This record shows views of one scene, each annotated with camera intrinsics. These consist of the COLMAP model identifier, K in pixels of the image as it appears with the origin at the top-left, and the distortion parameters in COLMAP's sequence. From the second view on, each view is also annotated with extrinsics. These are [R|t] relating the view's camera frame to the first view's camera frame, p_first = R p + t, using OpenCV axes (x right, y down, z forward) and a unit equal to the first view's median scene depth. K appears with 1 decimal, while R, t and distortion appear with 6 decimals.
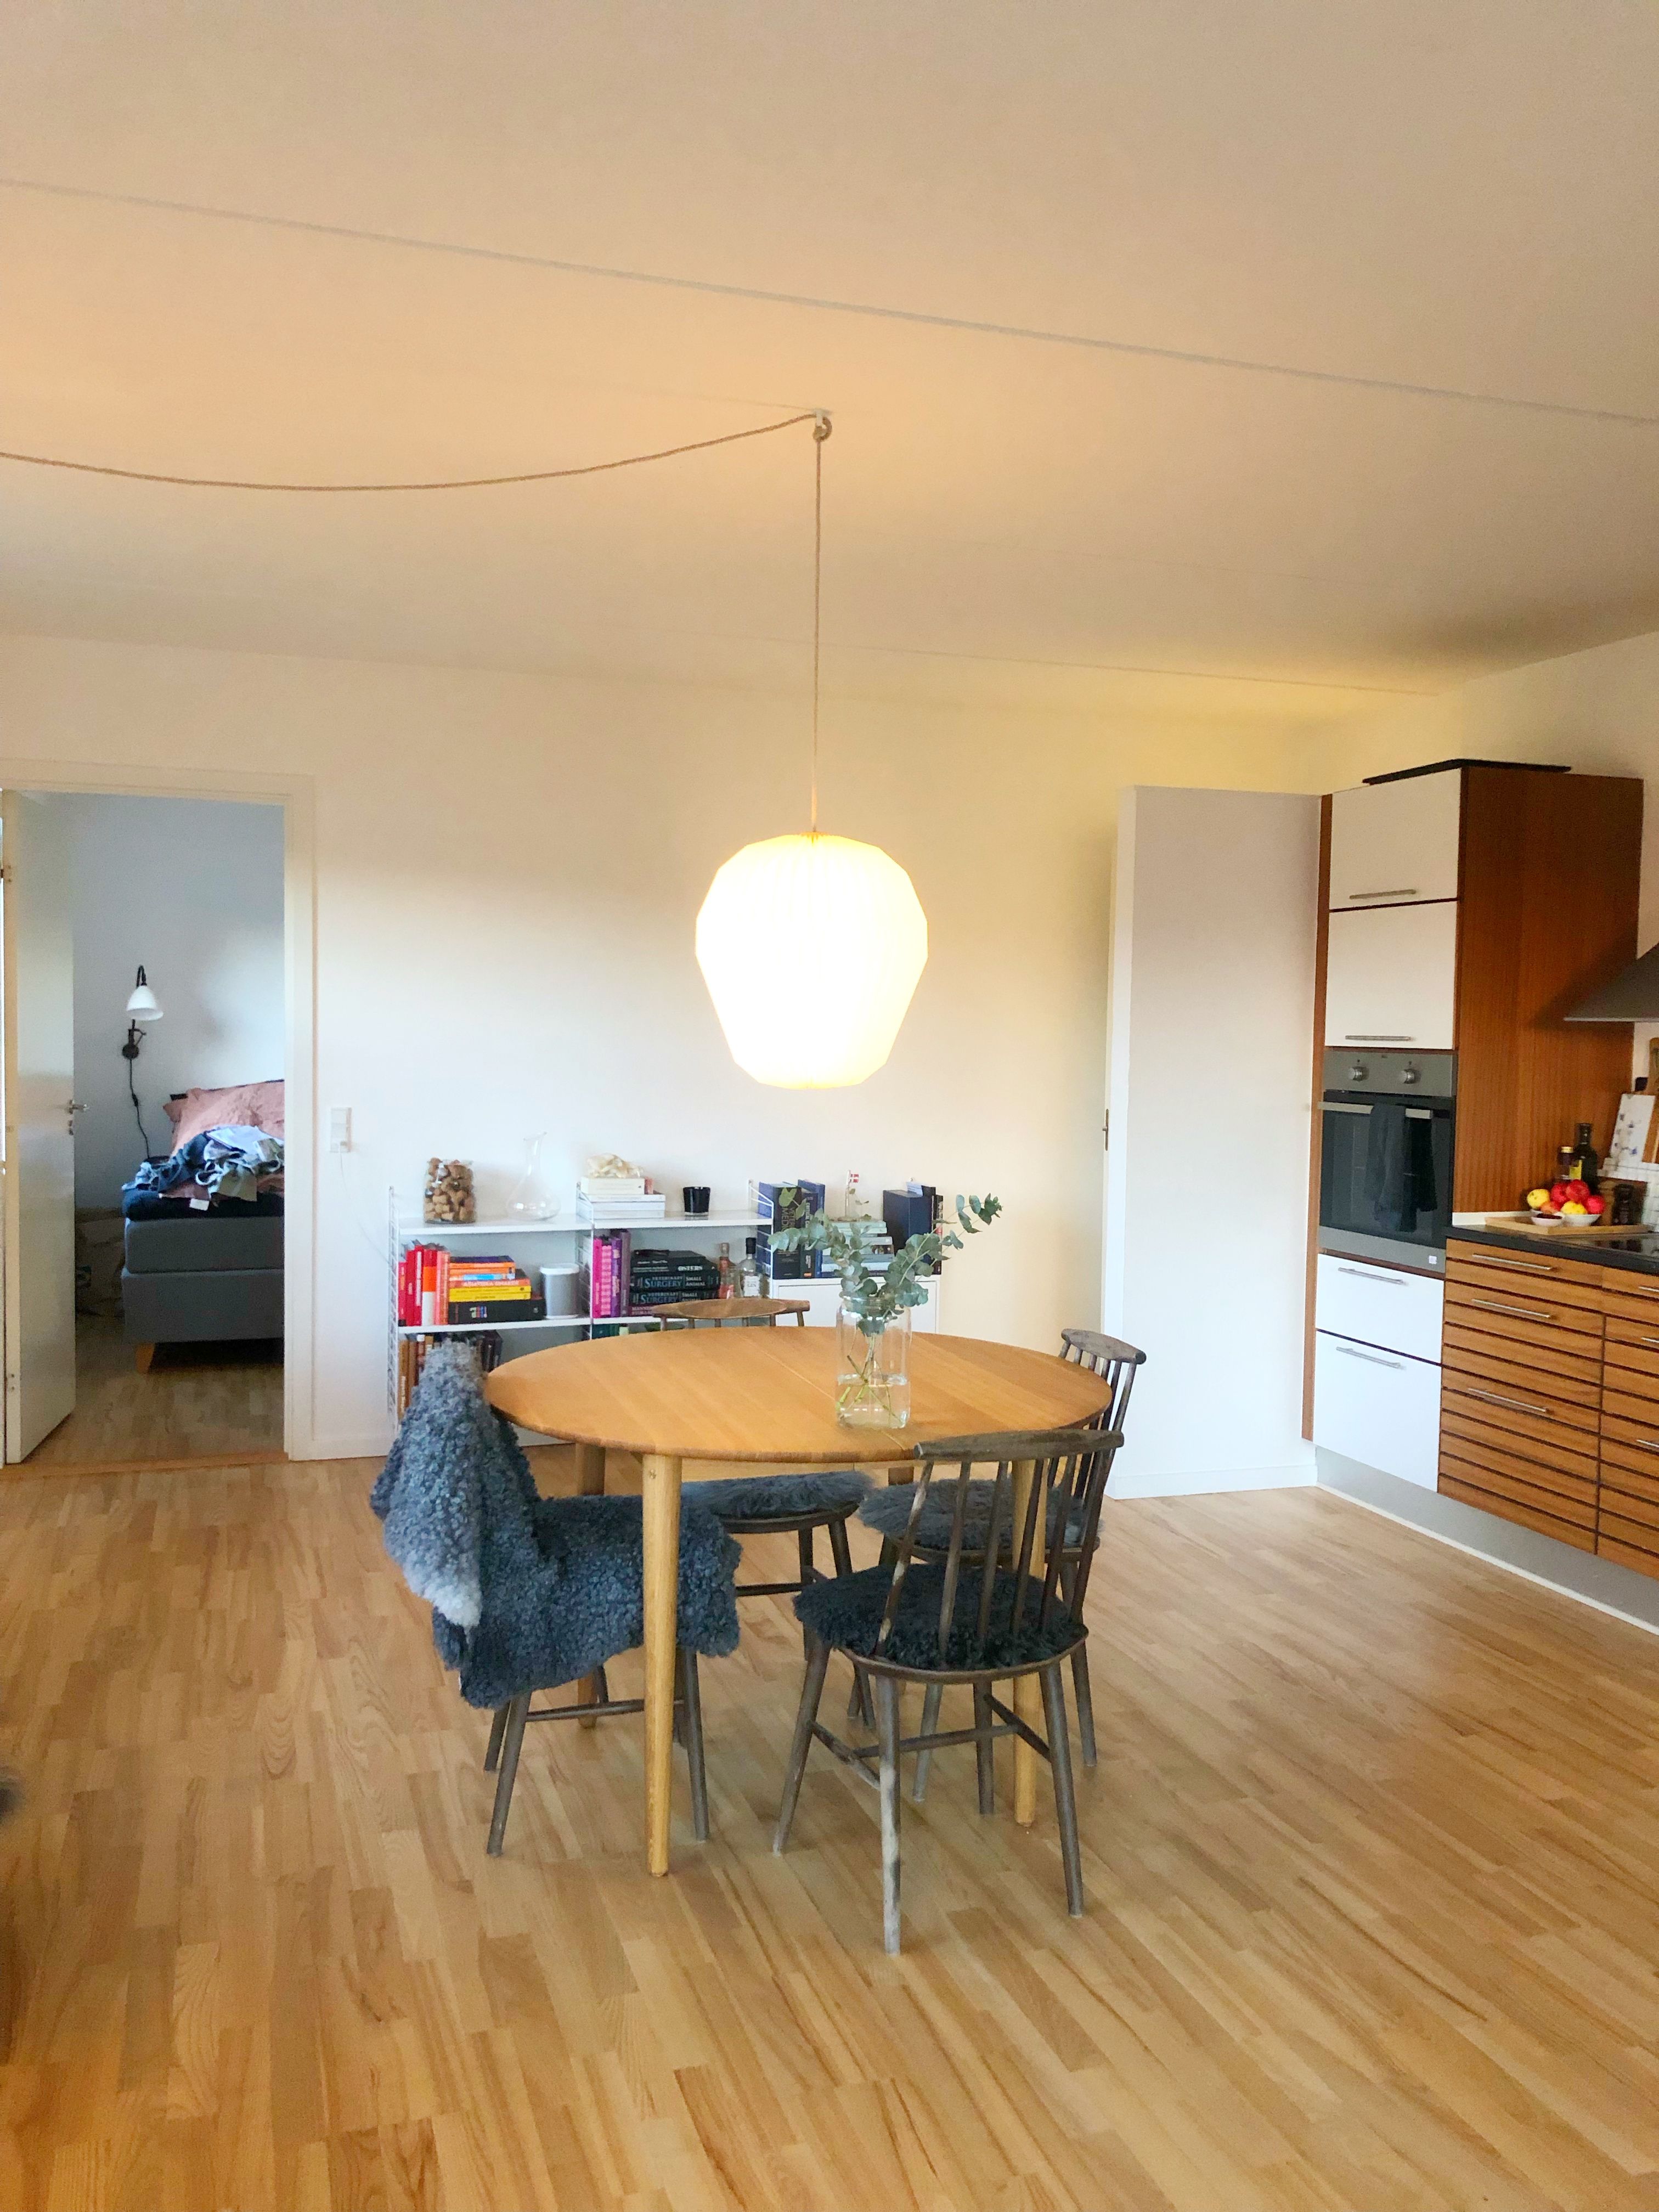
lens RADIAL K [[1814.7, 0, 829.5], [0, 1814.7, 1106.0], [0, 0, 1]] dist [-0.012627, -0.007443]
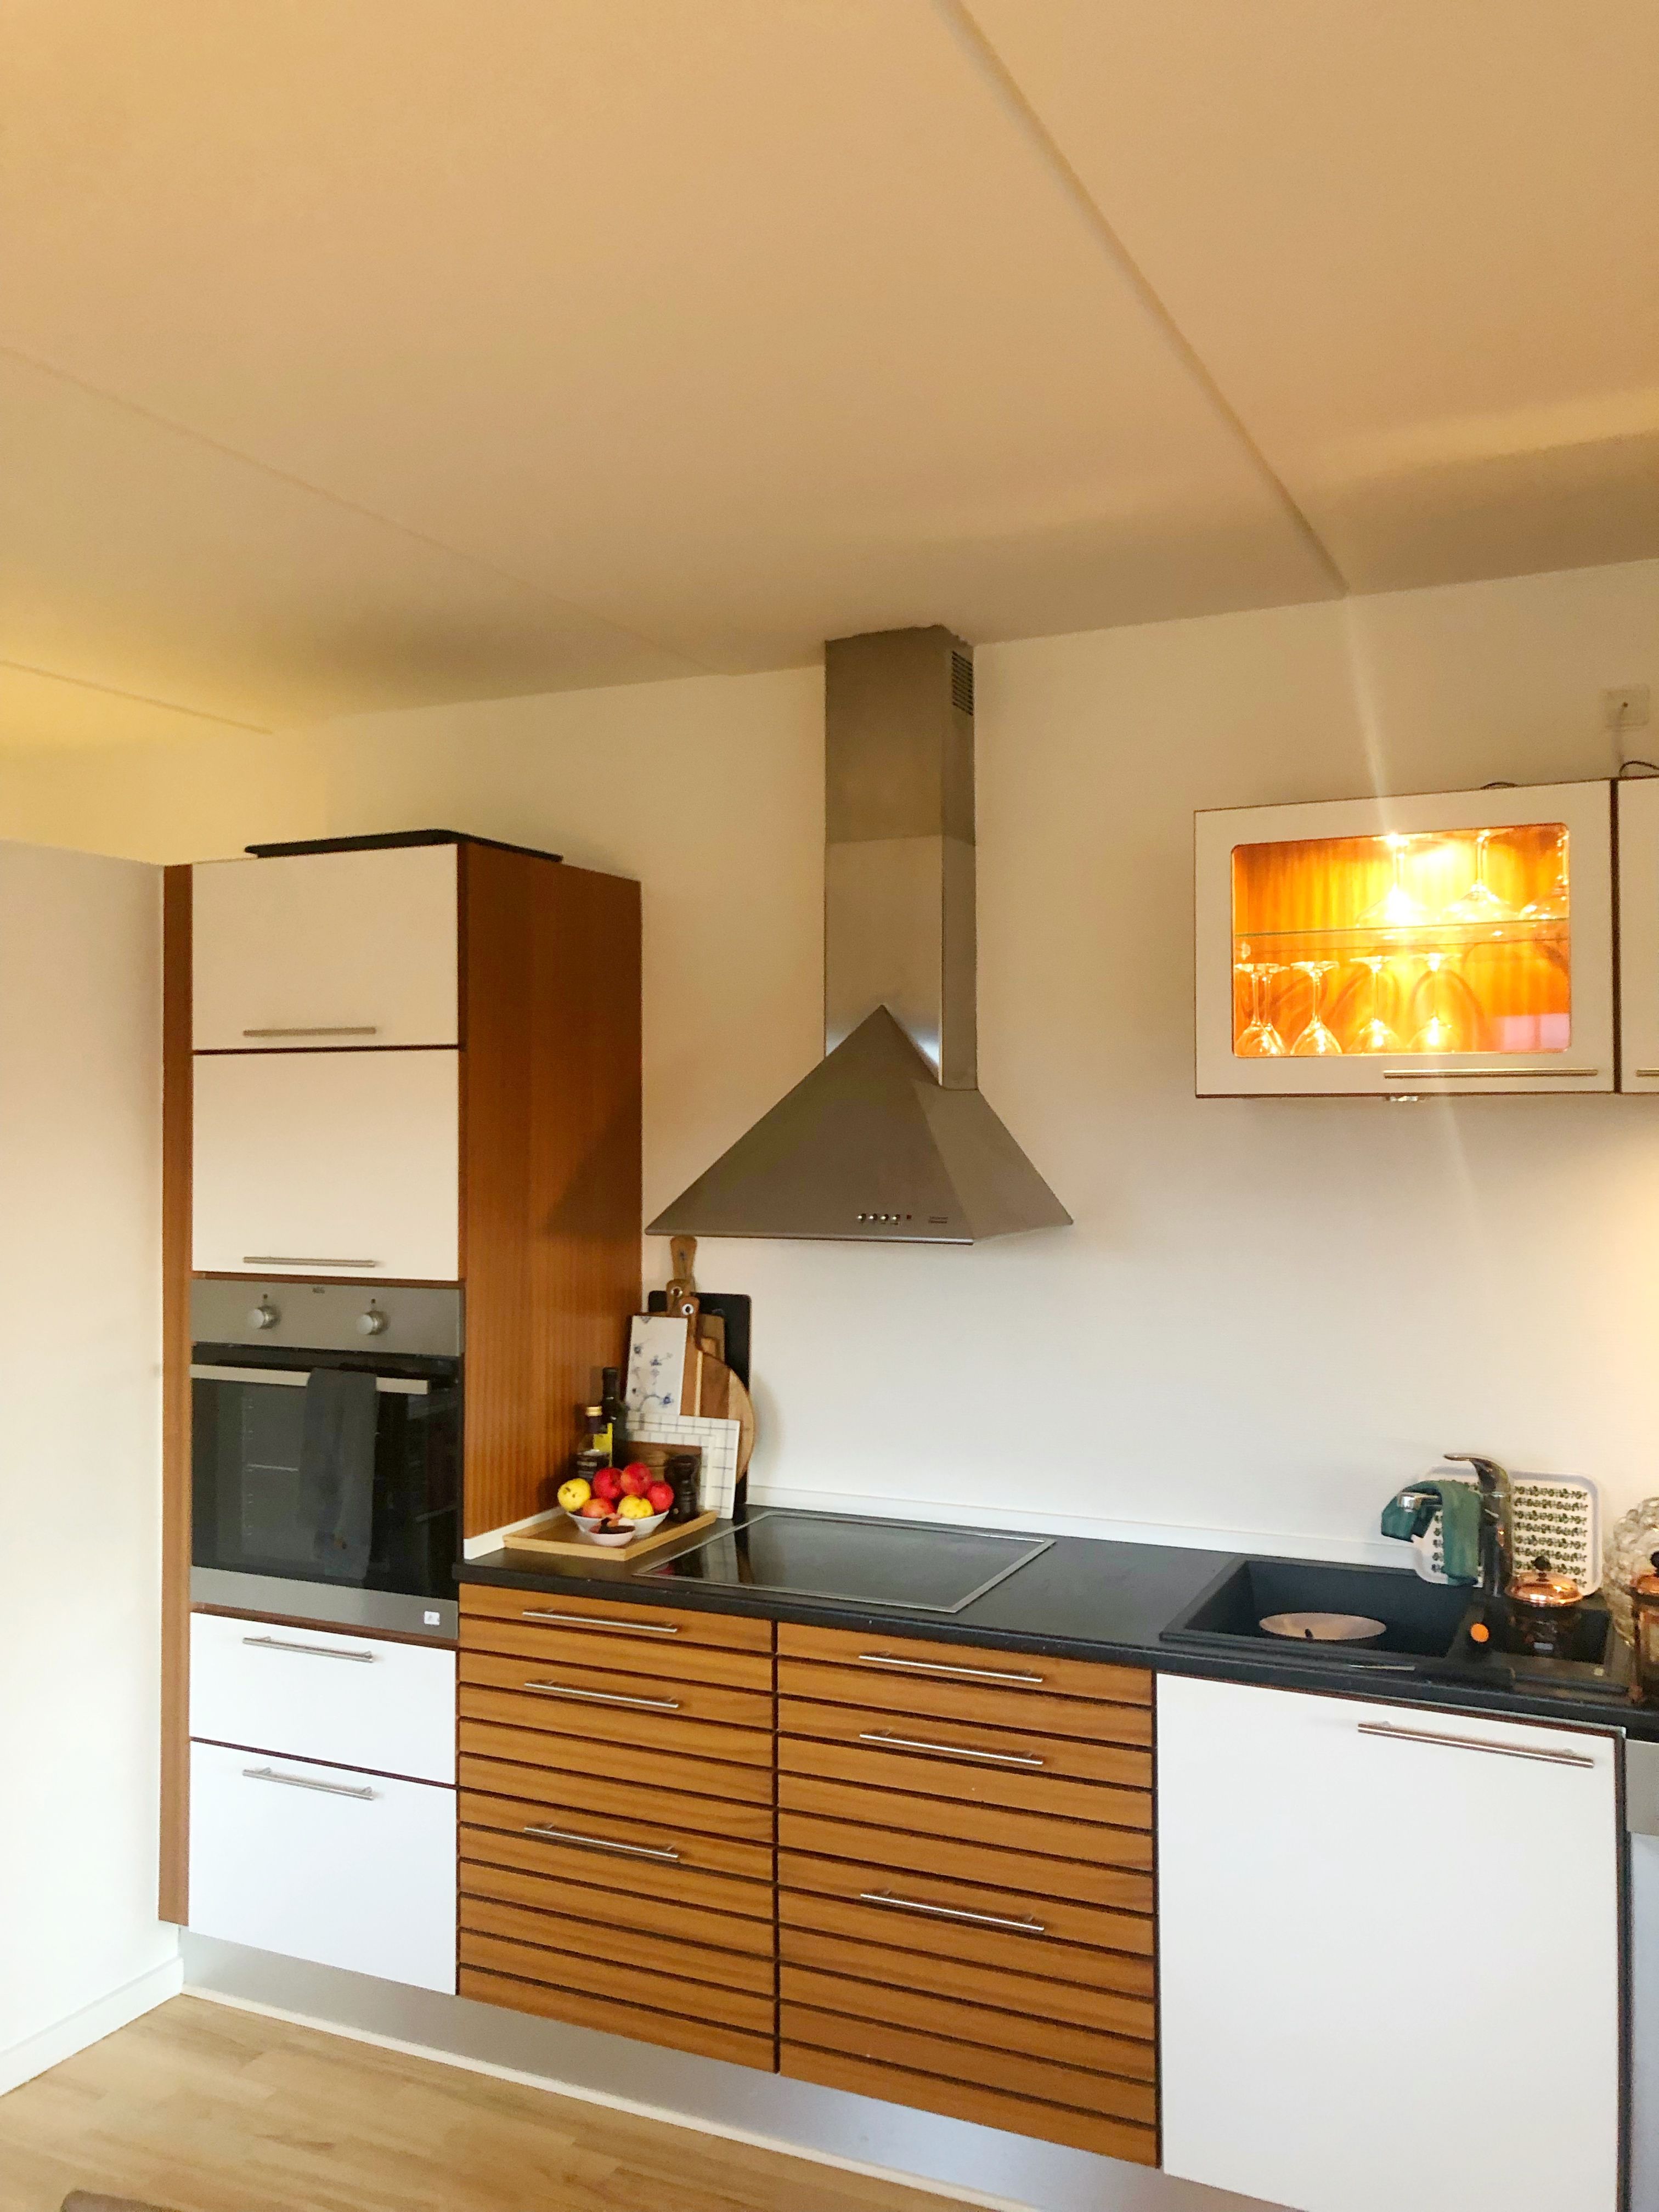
lens RADIAL K [[1809.8, 0, 829.1], [0, 1809.8, 1049.2], [0, 0, 1]] dist [-0.010175, 0.010618]
pose [[0.682830, 0.004437, 0.730564, -0.031064], [0.050529, 0.997300, -0.053284, -0.071364], [-0.728828, 0.073299, 0.680762, 0.461762]]
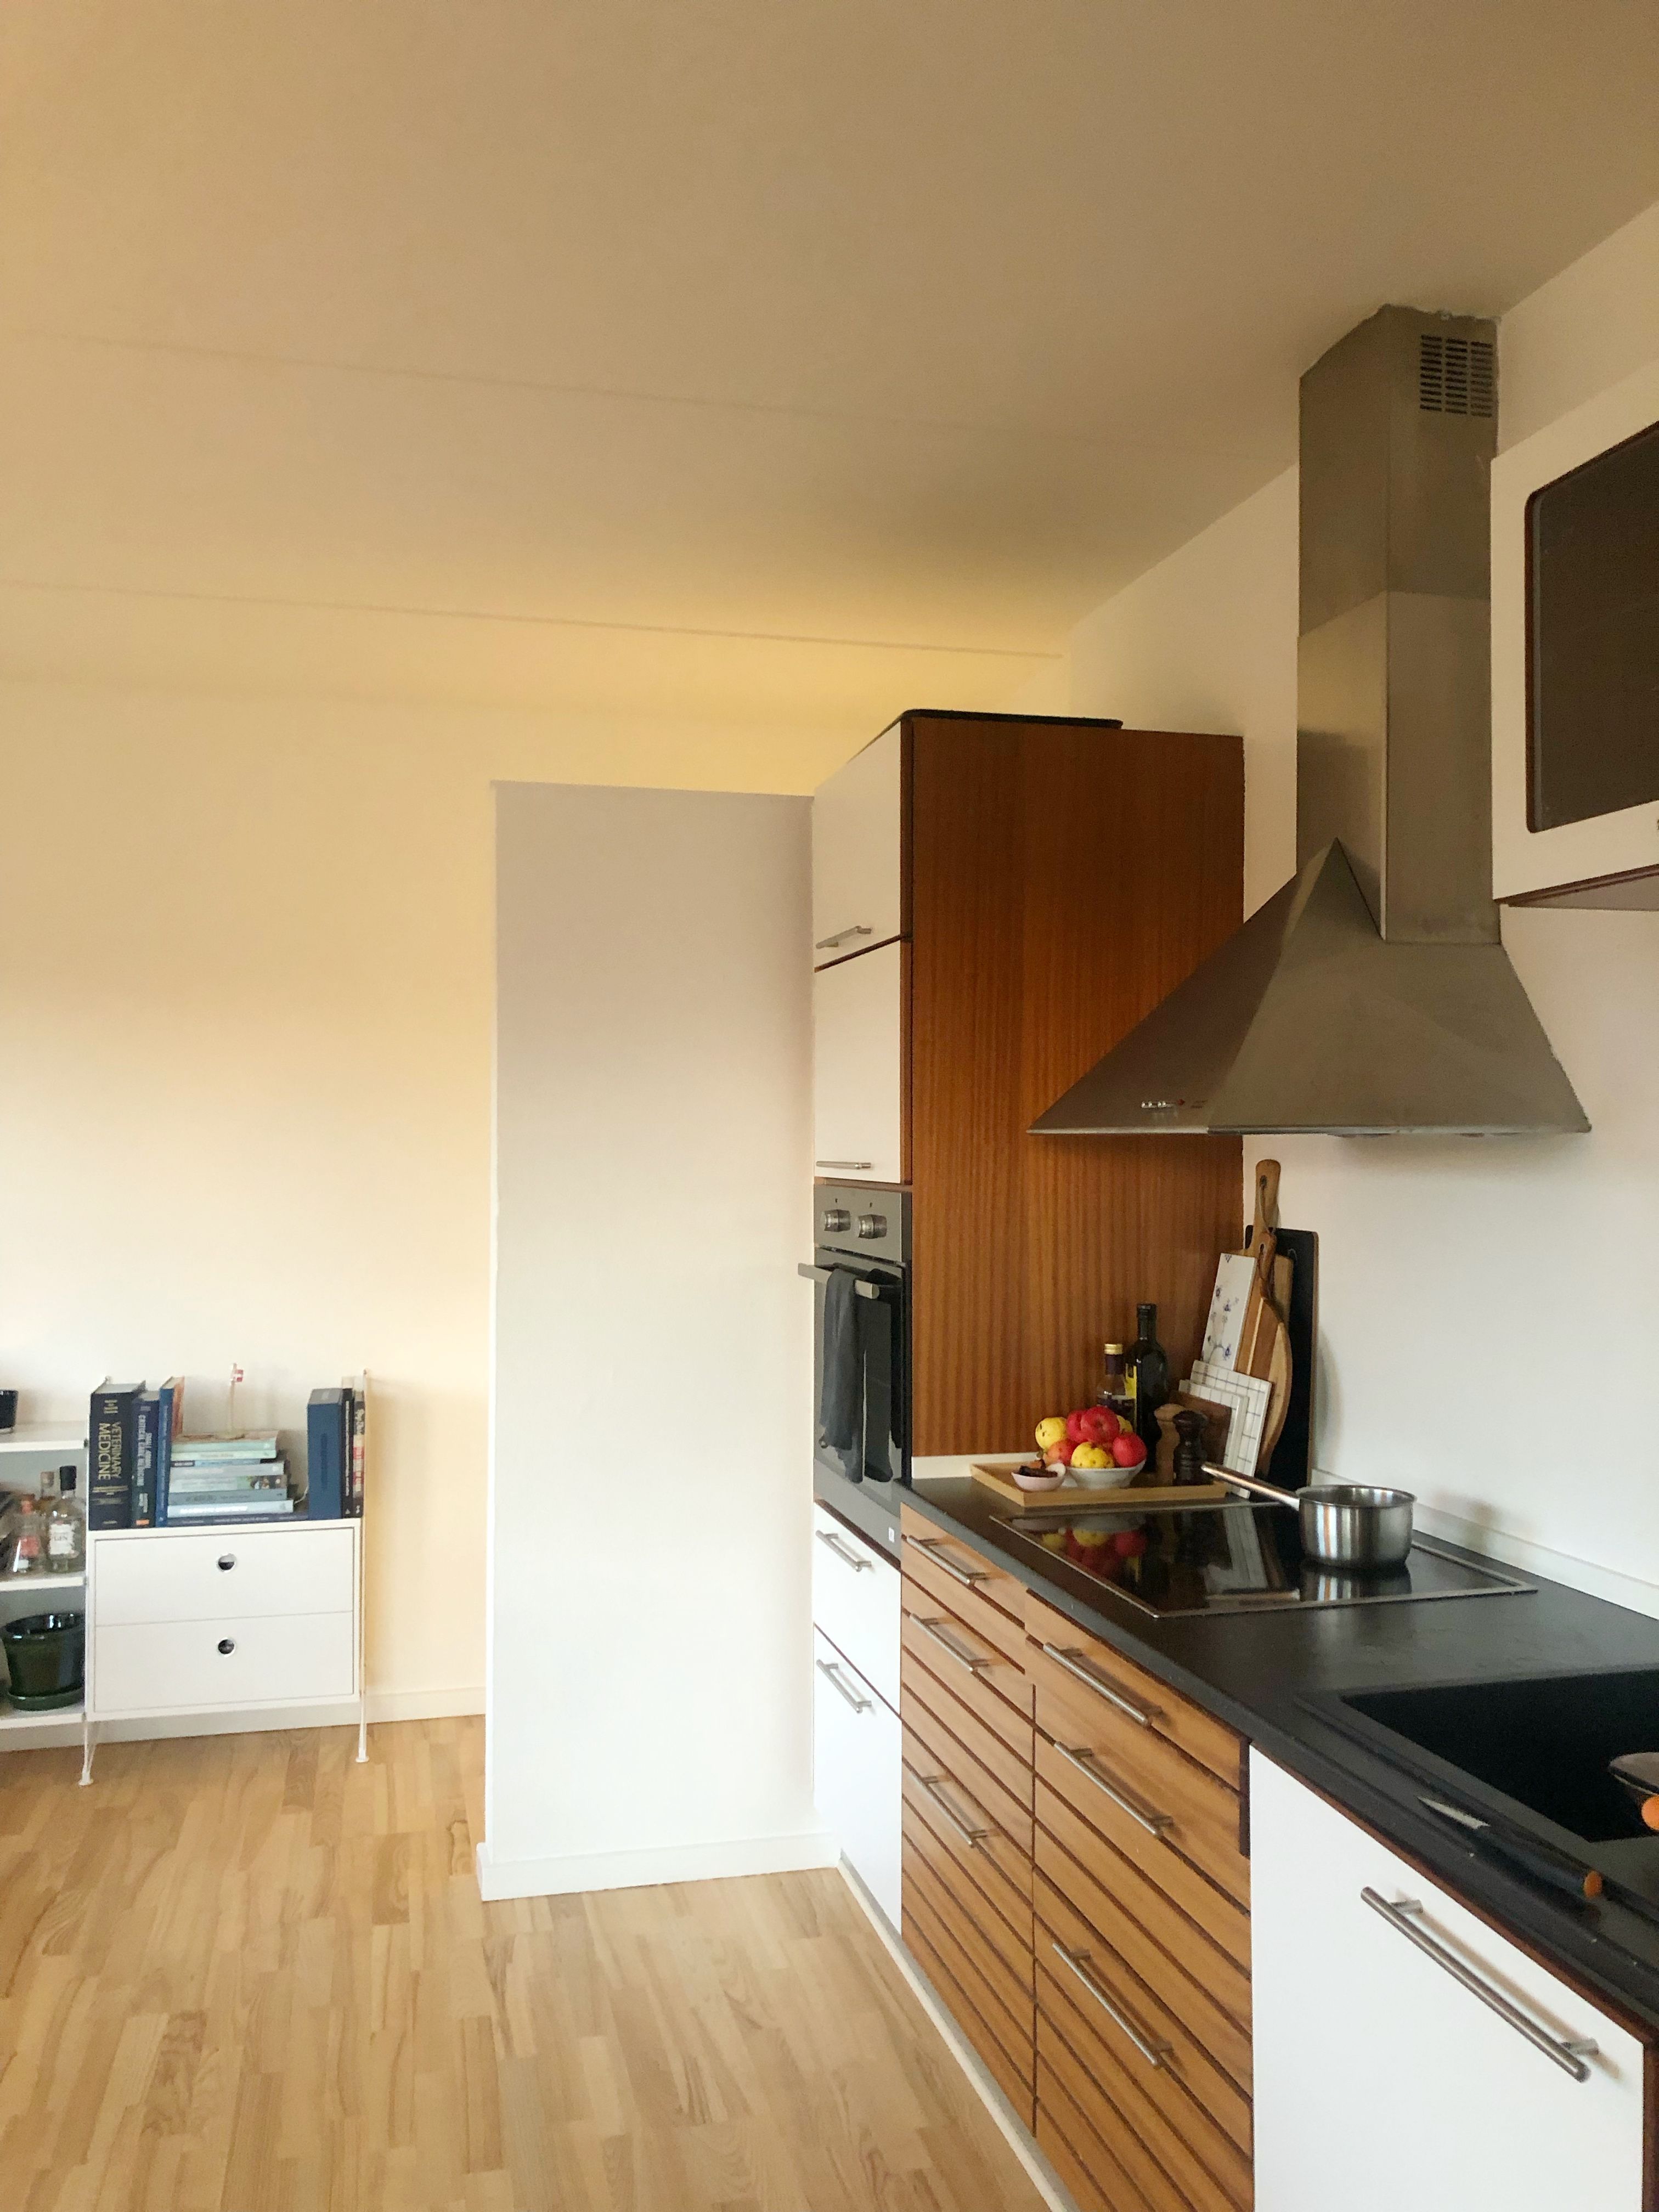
lens RADIAL K [[1813.9, 0, 829.5], [0, 1813.9, 1106.0], [0, 0, 1]] dist [0.104823, -0.223880]
pose [[0.997229, -0.015543, -0.072754, 0.360394], [0.010501, 0.997549, -0.069174, -0.015409], [0.073650, 0.068218, 0.994948, 0.389450]]
